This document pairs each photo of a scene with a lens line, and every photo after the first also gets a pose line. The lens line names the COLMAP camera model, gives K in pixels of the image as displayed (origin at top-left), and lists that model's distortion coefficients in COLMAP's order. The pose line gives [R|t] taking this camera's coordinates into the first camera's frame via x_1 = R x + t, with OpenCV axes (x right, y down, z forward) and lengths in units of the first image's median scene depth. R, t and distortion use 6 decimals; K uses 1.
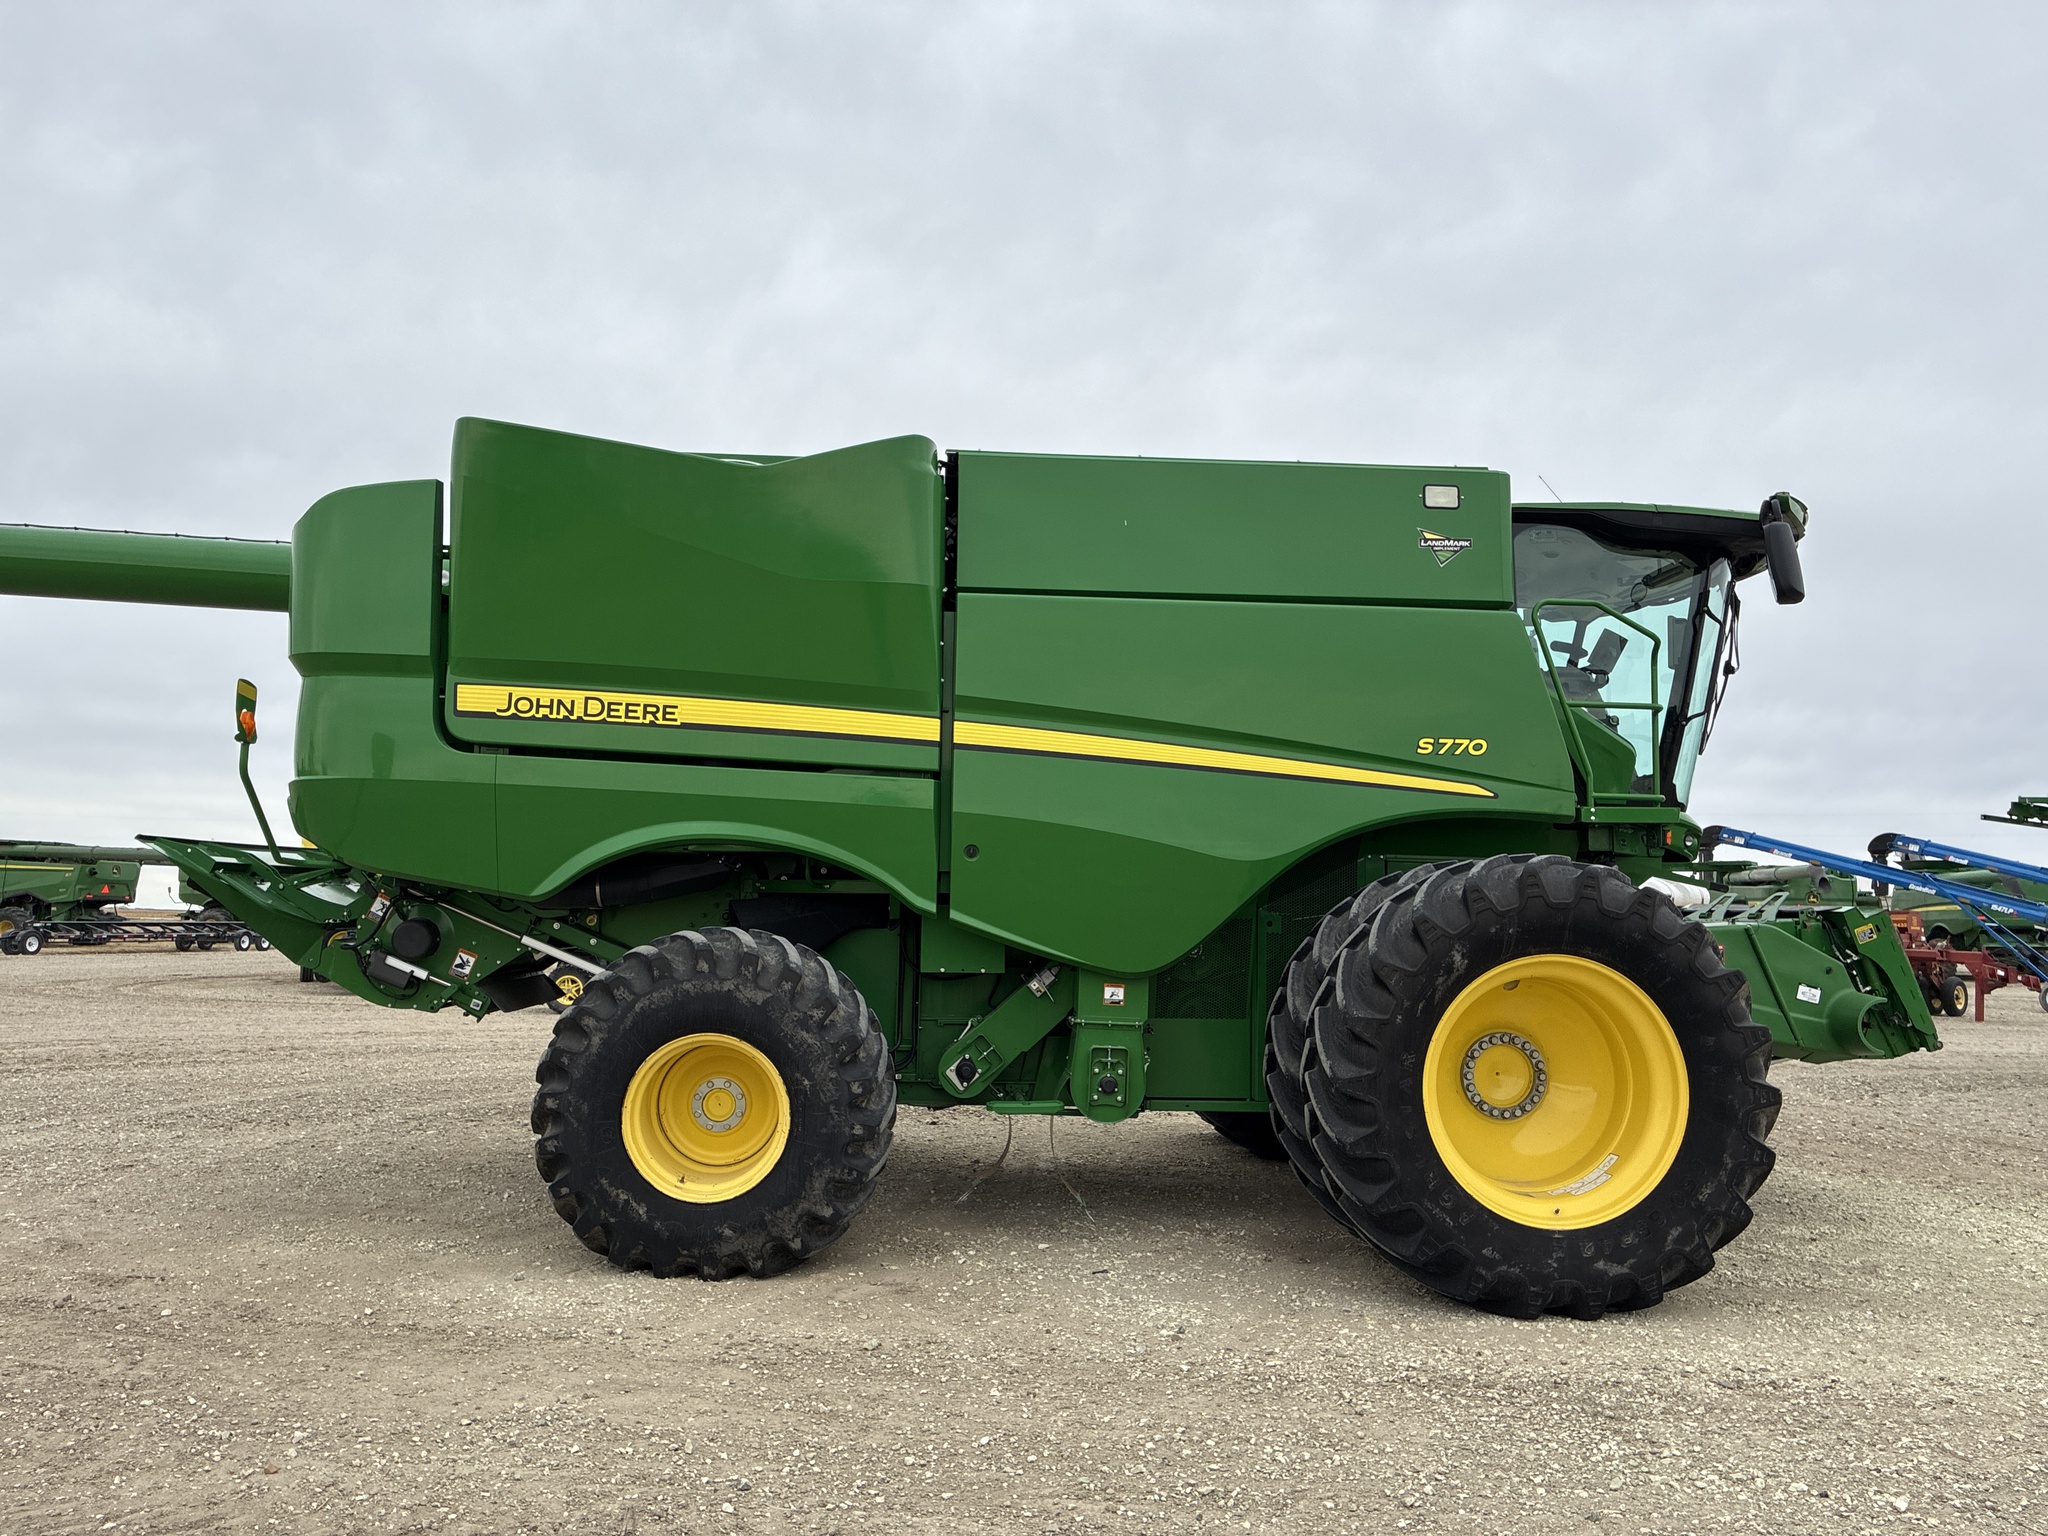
lens RADIAL K [[1524.5, 0, 1062.6], [0, 1524.5, 767.5], [0, 0, 1]] dist [0.081290, -0.174180]
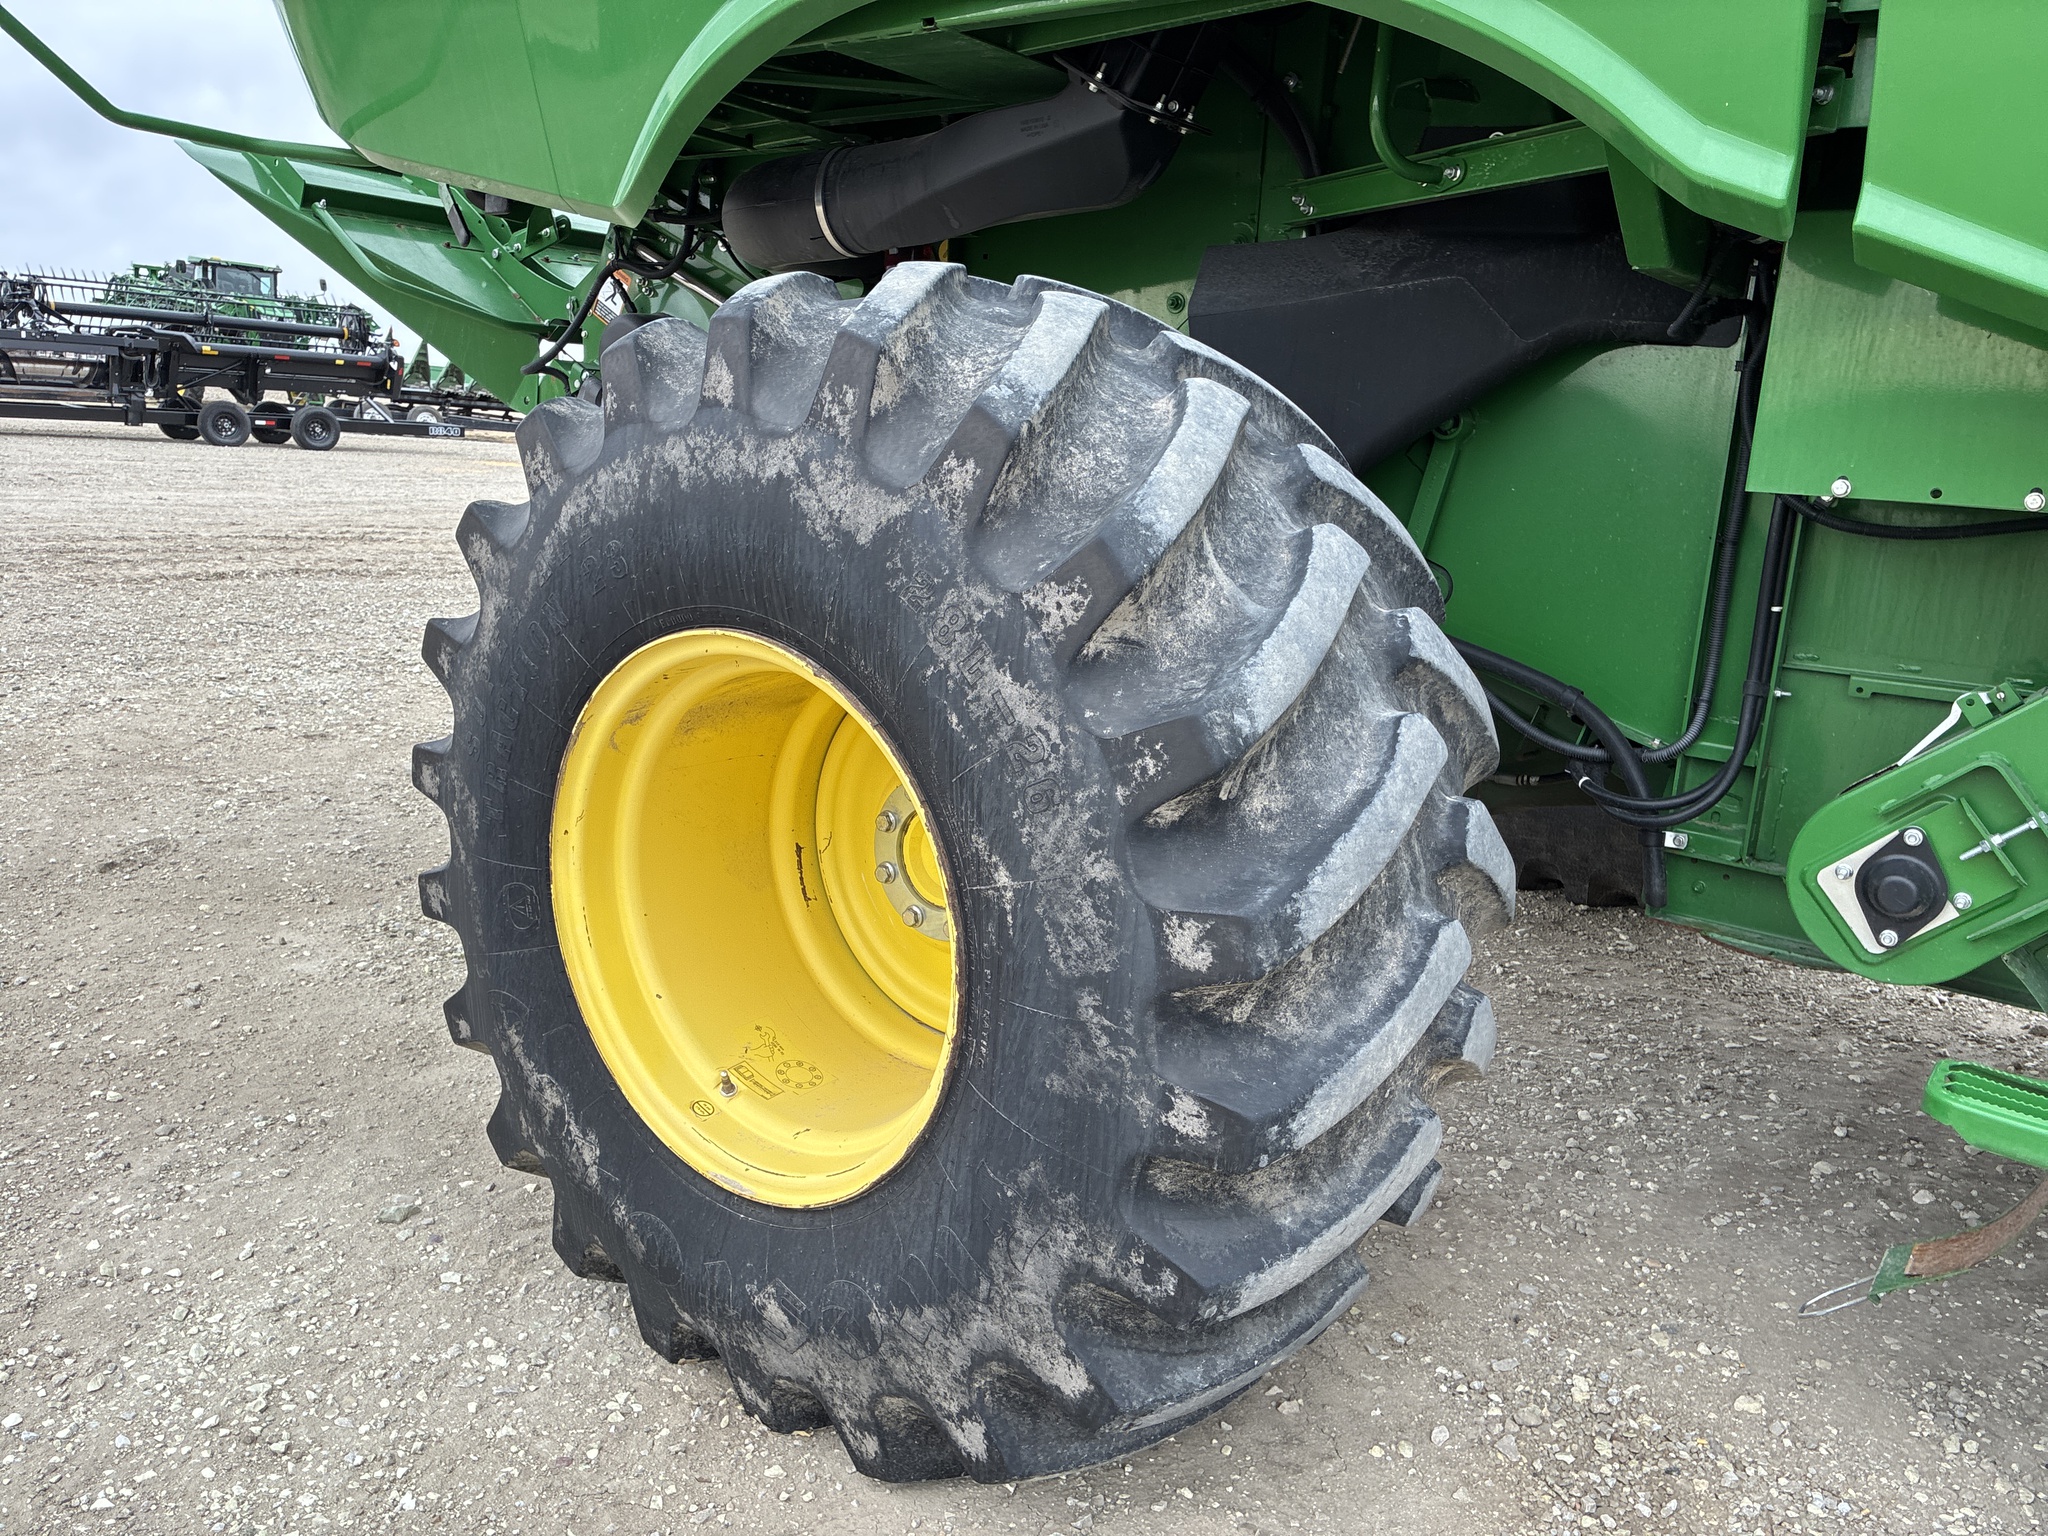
lens RADIAL K [[1524.5, 0, 1062.6], [0, 1524.5, 767.5], [0, 0, 1]] dist [0.081290, -0.174180]
pose [[0.760588, 0.167771, -0.627183, -0.011277], [0.003486, 0.964965, 0.262356, 0.124186], [0.649226, -0.201731, 0.733356, 0.826600]]
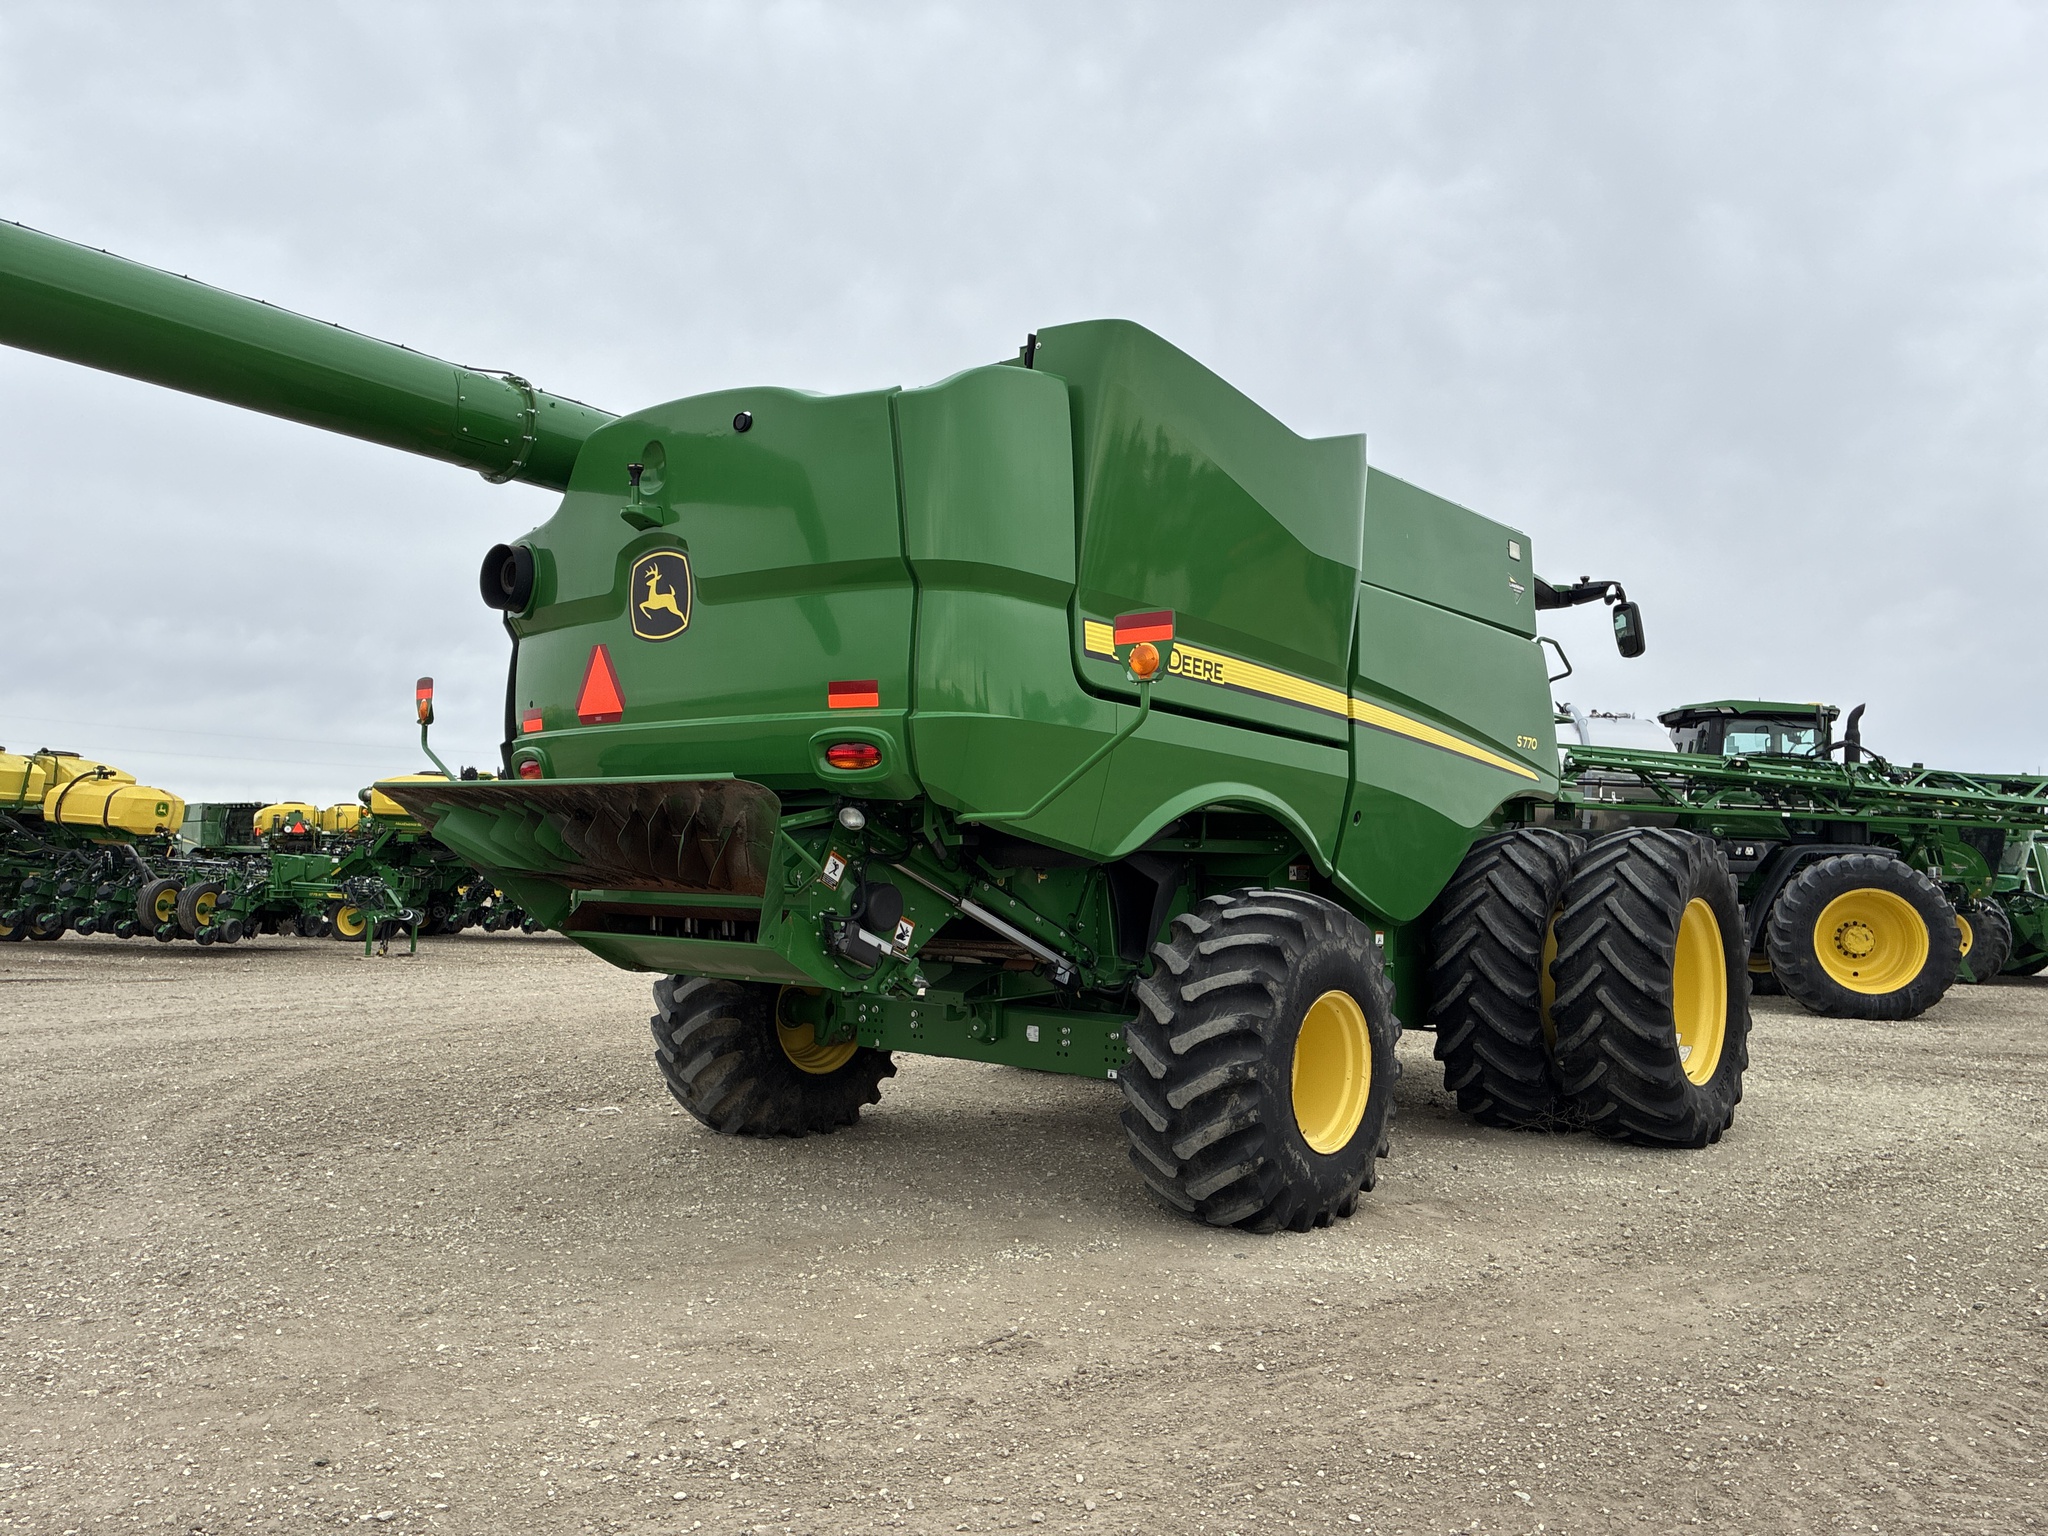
lens RADIAL K [[1420.1, 0, 1025.5], [0, 1420.1, 776.7], [0, 0, 1]] dist [0.214575, -0.203912]
pose [[0.695925, 0.034527, 0.717284, -1.069652], [-0.067402, 0.997575, 0.017376, 0.026020], [-0.714944, -0.060439, 0.696564, 0.475026]]
